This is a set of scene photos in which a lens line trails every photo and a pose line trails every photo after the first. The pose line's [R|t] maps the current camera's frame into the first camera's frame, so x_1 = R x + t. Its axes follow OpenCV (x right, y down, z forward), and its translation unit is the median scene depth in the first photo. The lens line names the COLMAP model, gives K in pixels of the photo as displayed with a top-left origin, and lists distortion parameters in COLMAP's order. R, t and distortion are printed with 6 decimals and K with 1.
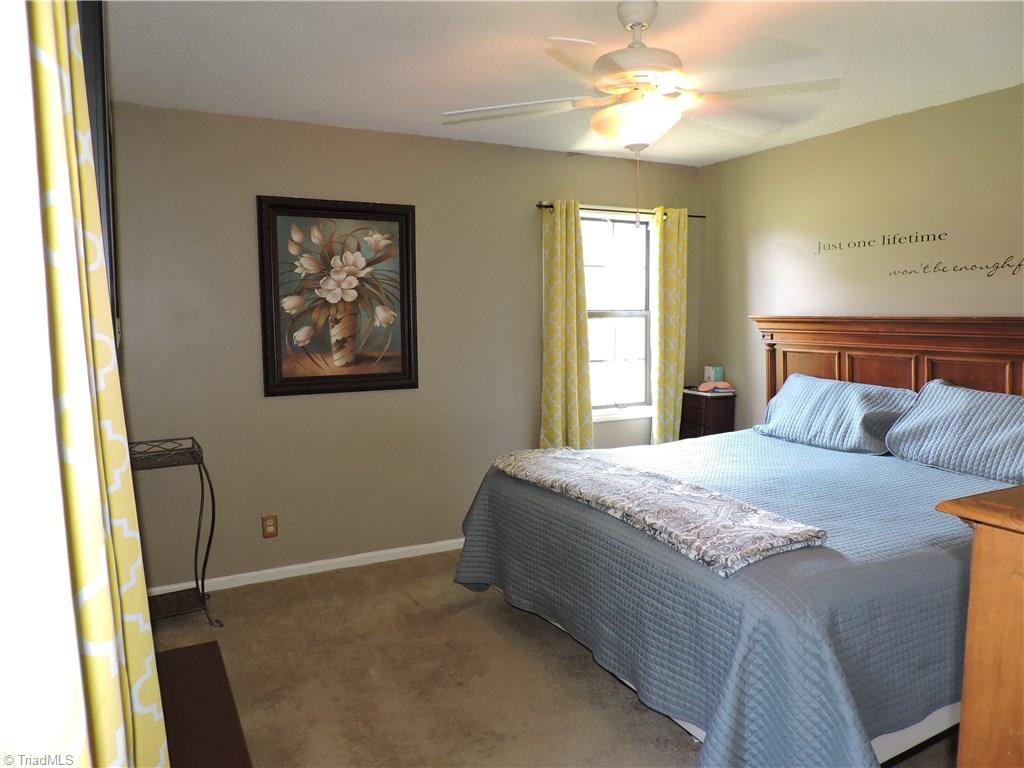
lens RADIAL K [[735.3, 0, 513.3], [0, 735.3, 385.2], [0, 0, 1]] dist [-0.020521, 0.009448]
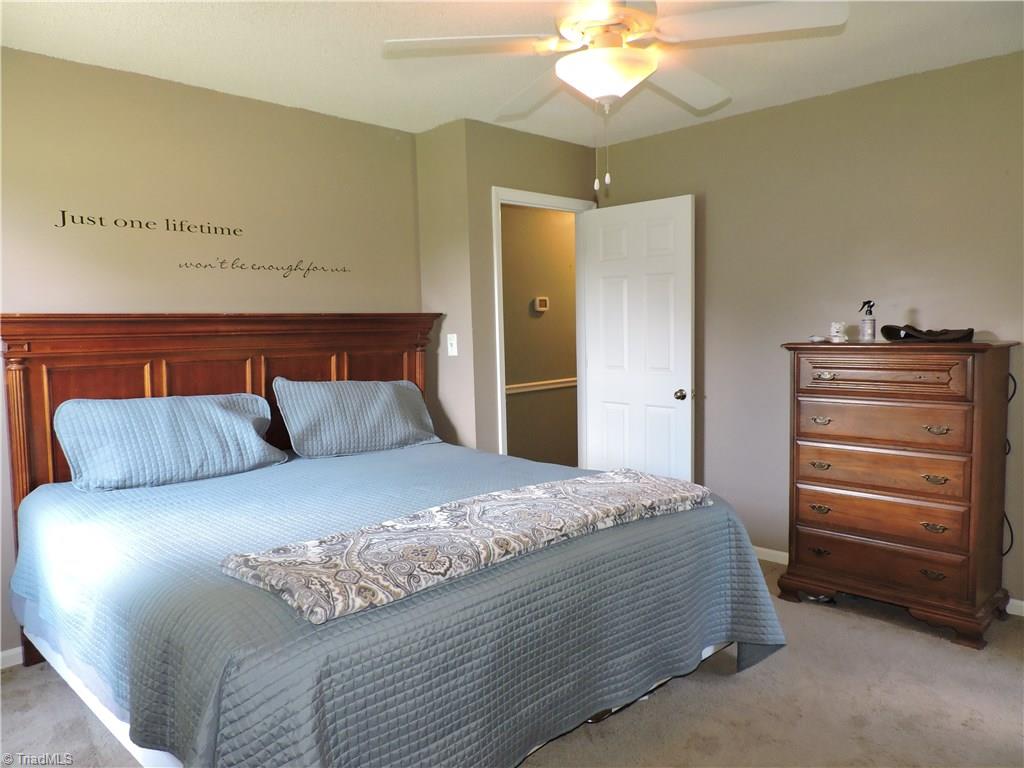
lens RADIAL K [[735.3, 0, 515.2], [0, 735.3, 384.9], [0, 0, 1]] dist [-0.020521, 0.009448]
pose [[-0.290419, -0.059483, 0.955049, -0.507711], [0.119293, 0.988029, 0.097813, -0.062141], [-0.949434, 0.142337, -0.279847, 1.066621]]
